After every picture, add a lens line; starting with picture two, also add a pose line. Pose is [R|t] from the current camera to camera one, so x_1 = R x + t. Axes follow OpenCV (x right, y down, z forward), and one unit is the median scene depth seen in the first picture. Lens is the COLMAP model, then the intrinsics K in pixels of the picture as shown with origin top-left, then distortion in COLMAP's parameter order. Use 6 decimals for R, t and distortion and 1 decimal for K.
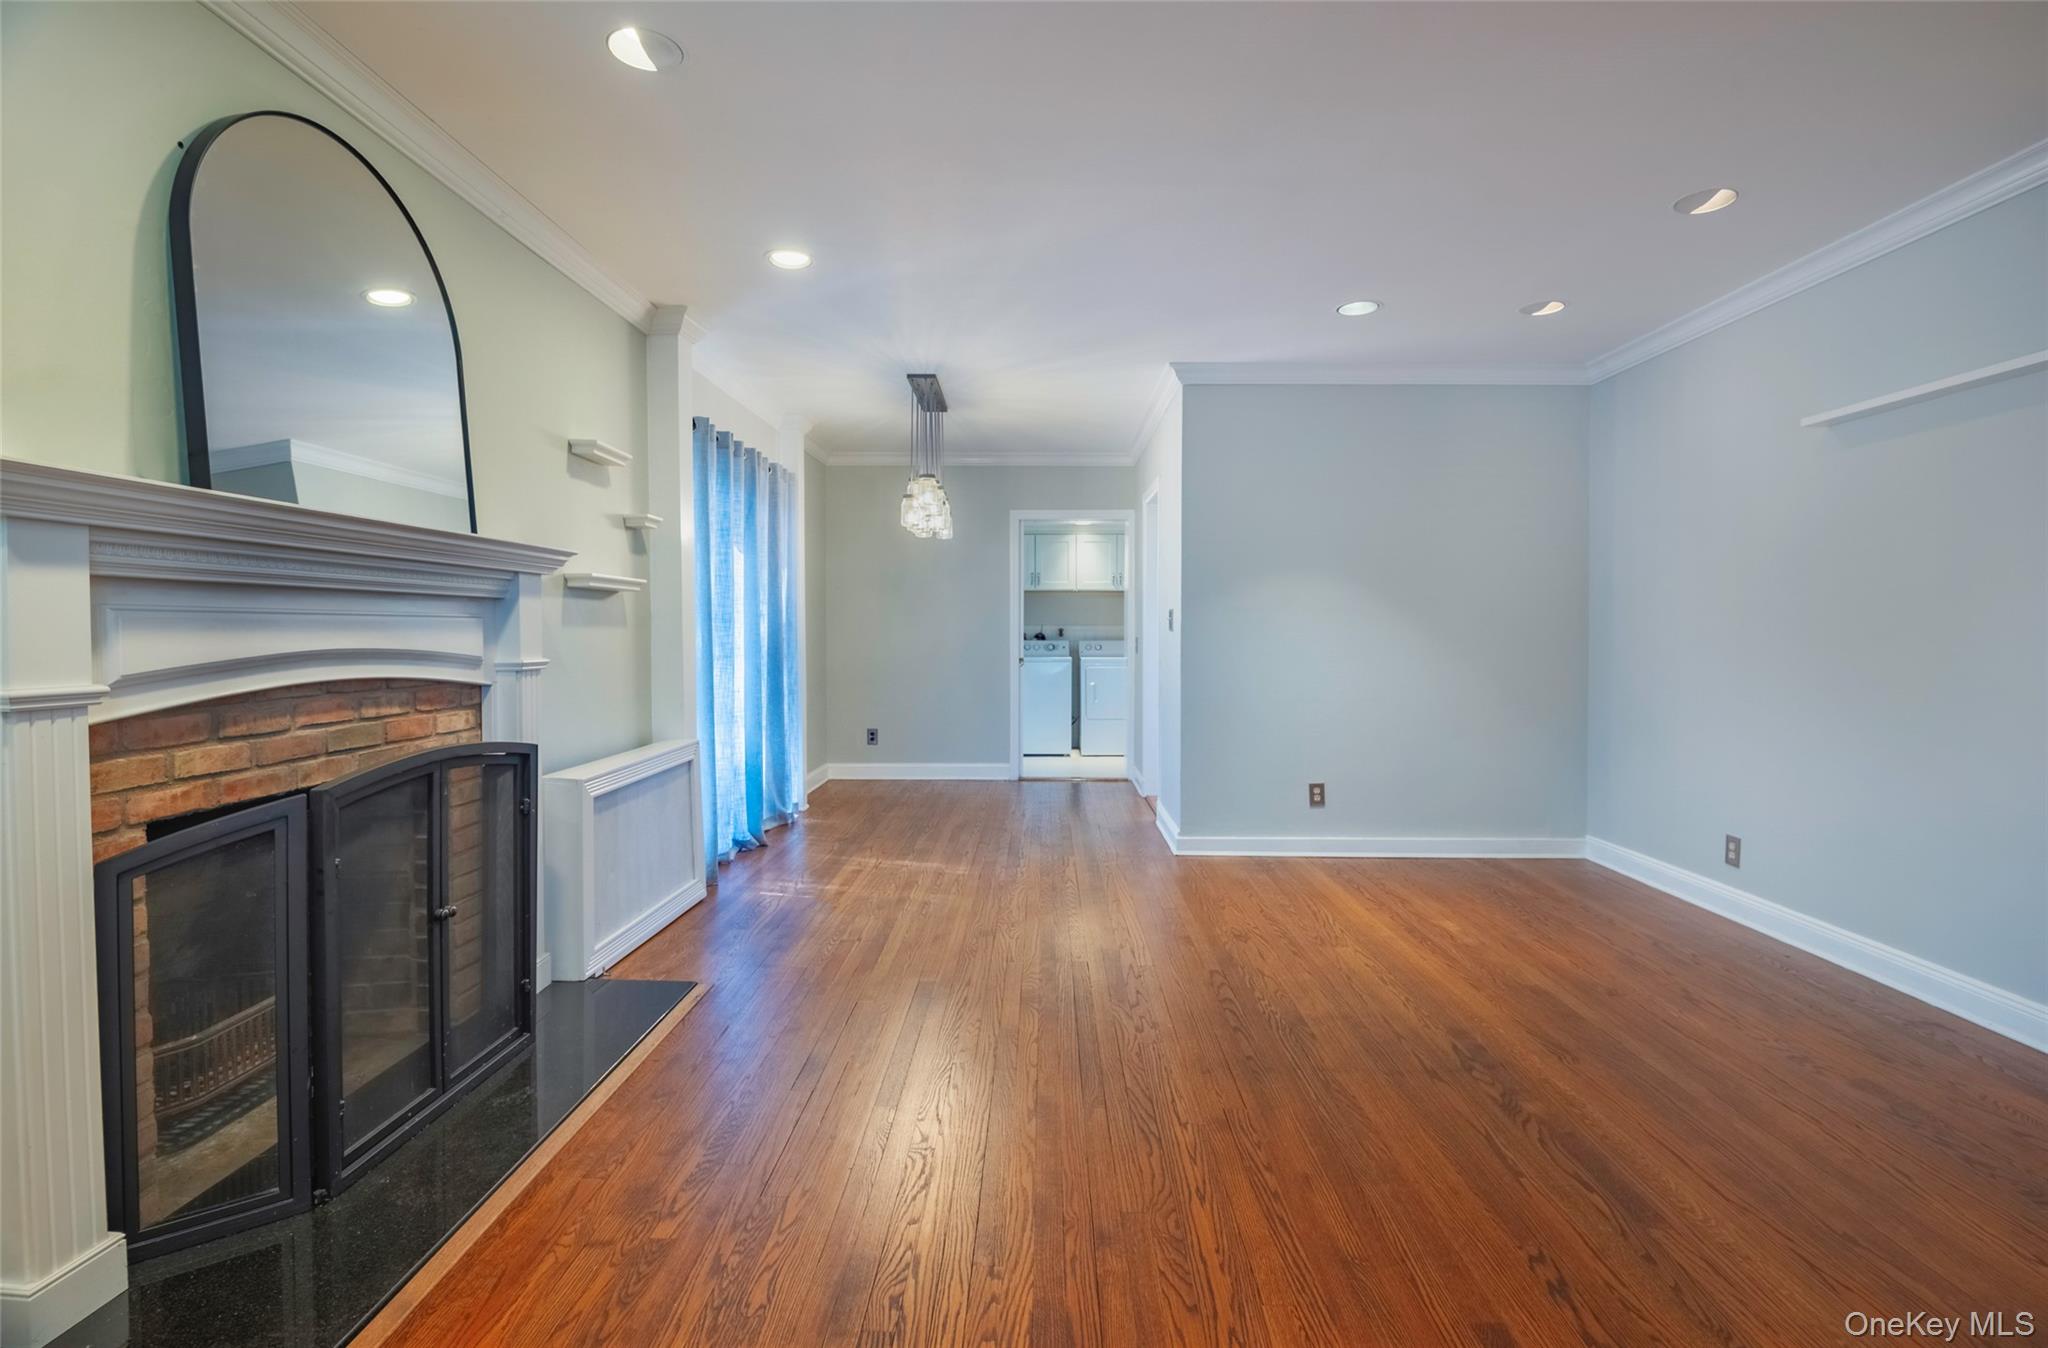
lens RADIAL K [[953.1, 0, 1030.8], [0, 953.1, 650.1], [0, 0, 1]] dist [0.009884, -0.024708]
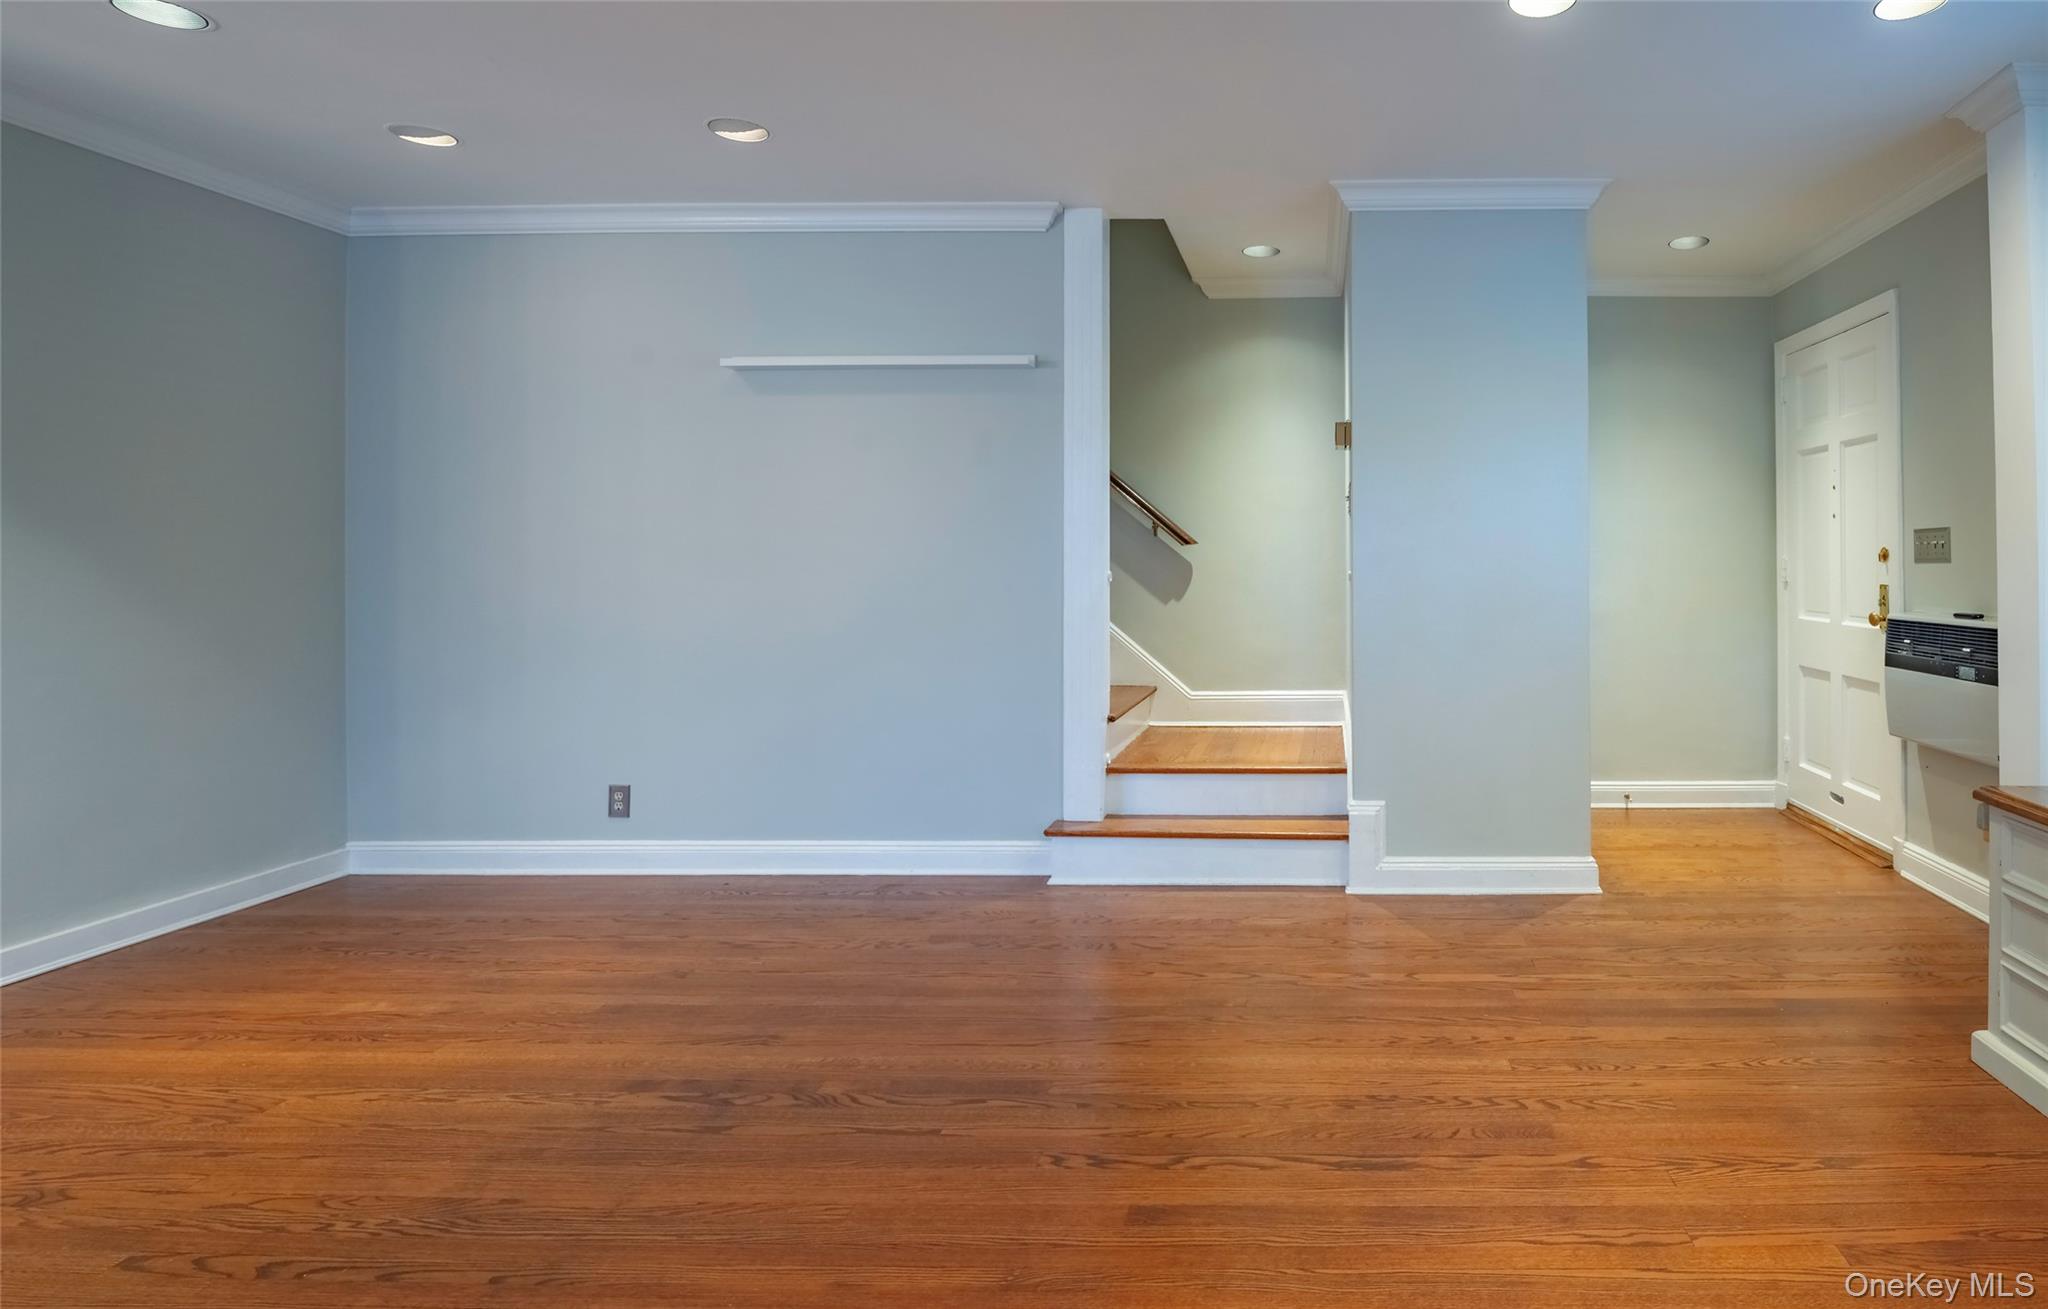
lens RADIAL K [[1057.7, 0, 1304.9], [0, 1057.7, 548.1], [0, 0, 1]] dist [-0.003545, -0.005381]
pose [[-0.009958, 0.008250, 0.999916, -0.401855], [0.024135, 0.999677, -0.008008, -0.015472], [-0.999659, 0.024054, -0.010154, 0.443531]]
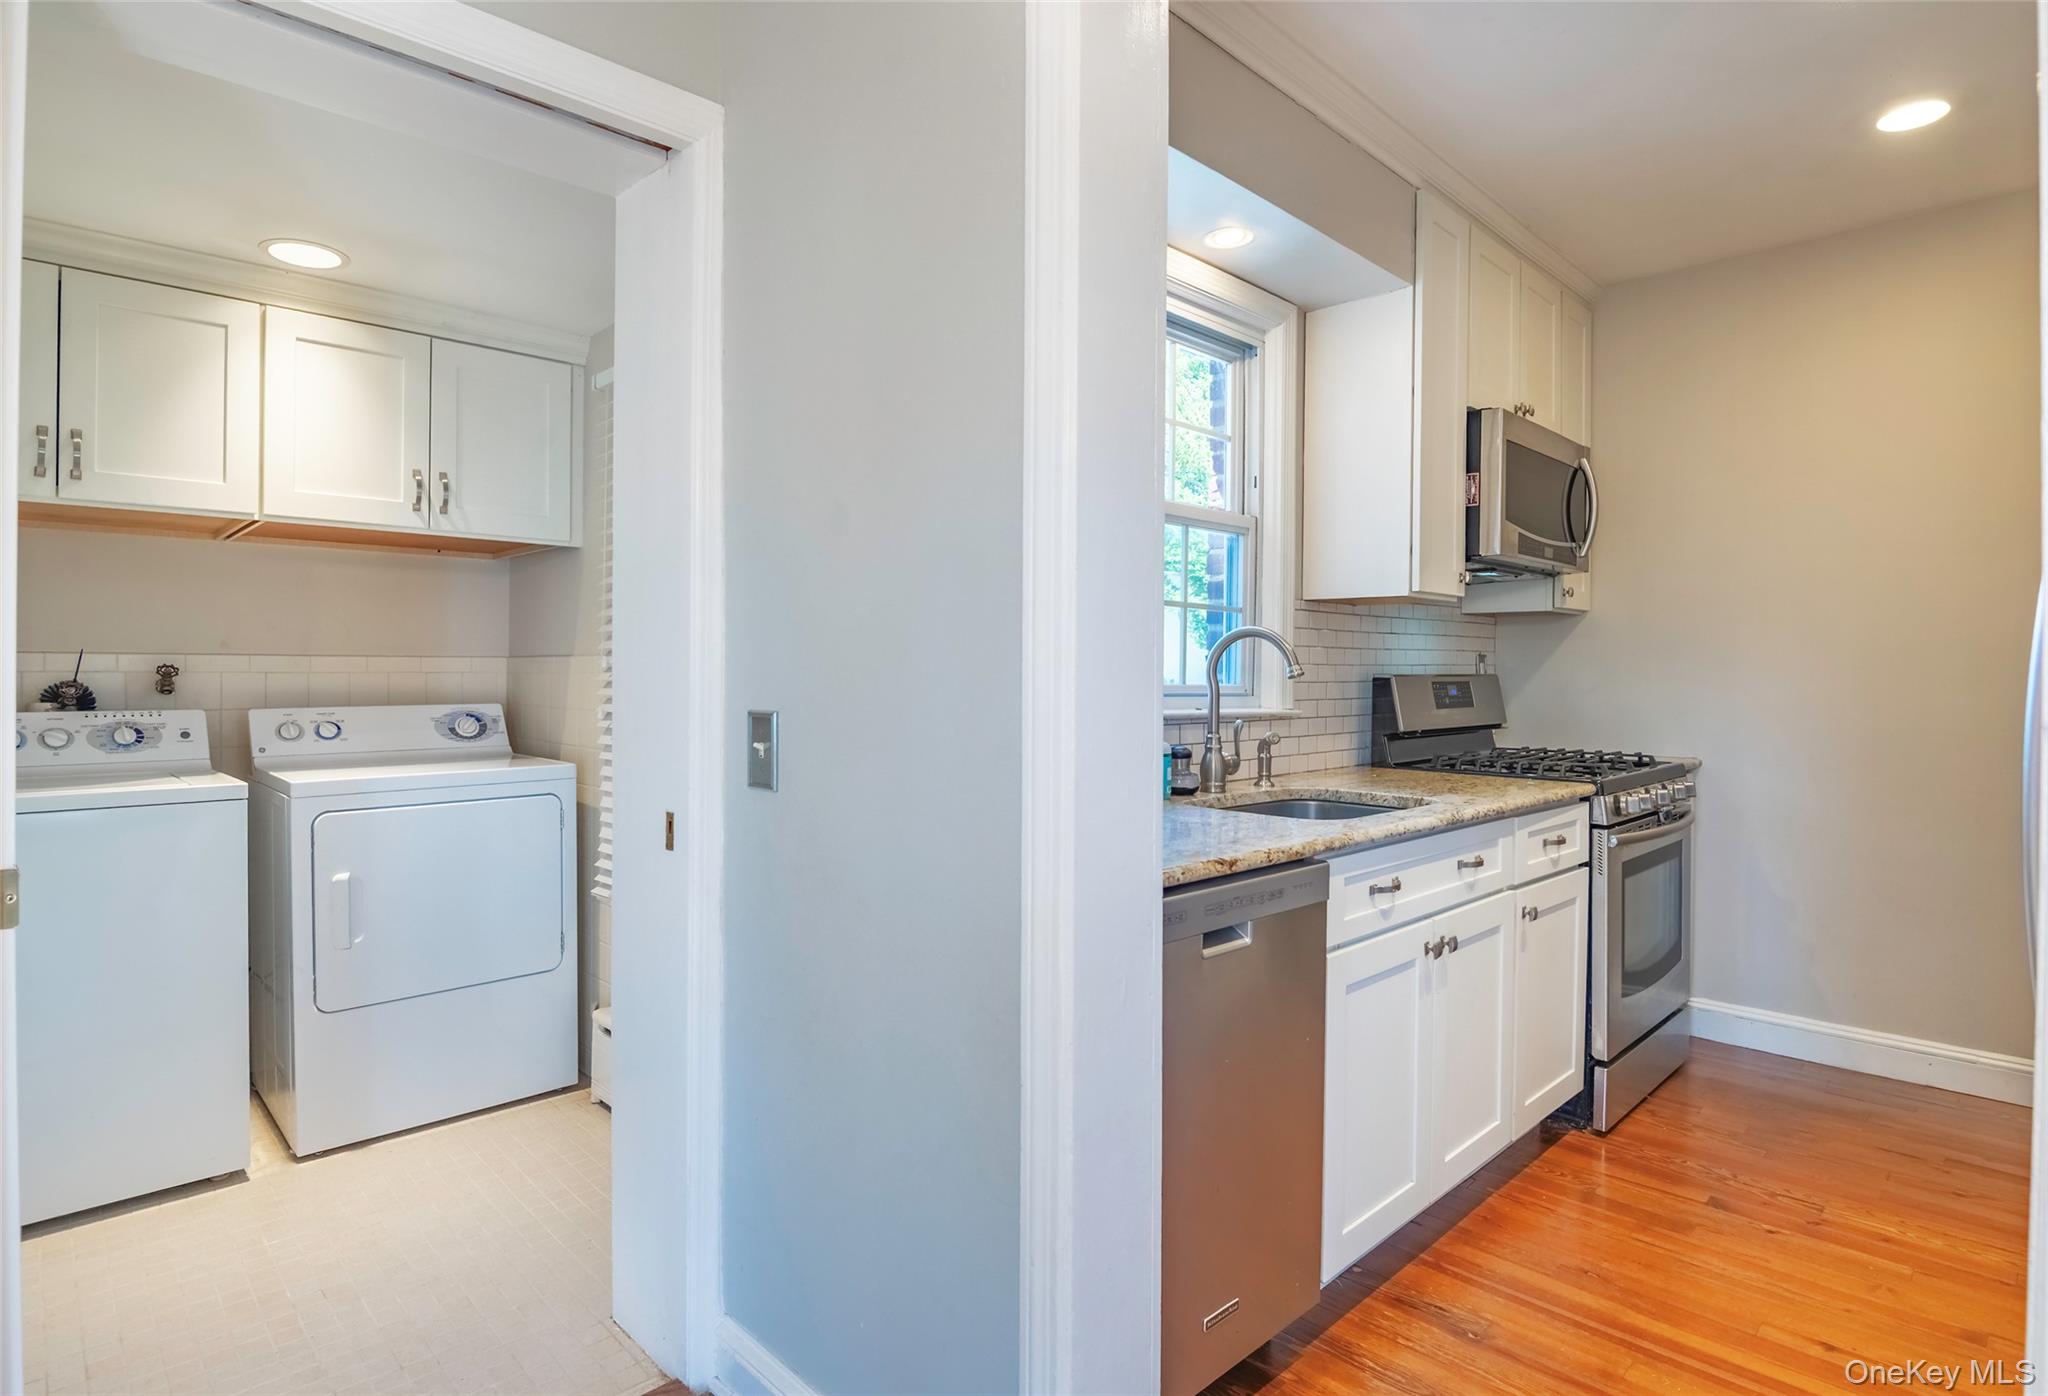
lens RADIAL K [[1072.8, 0, 995.7], [0, 1072.8, 681.2], [0, 0, 1]] dist [0.001968, -0.017976]
pose [[0.717736, -0.002620, 0.696310, -0.038213], [0.009018, 0.999944, -0.005533, -0.048173], [-0.696257, 0.010251, 0.717720, 2.064817]]
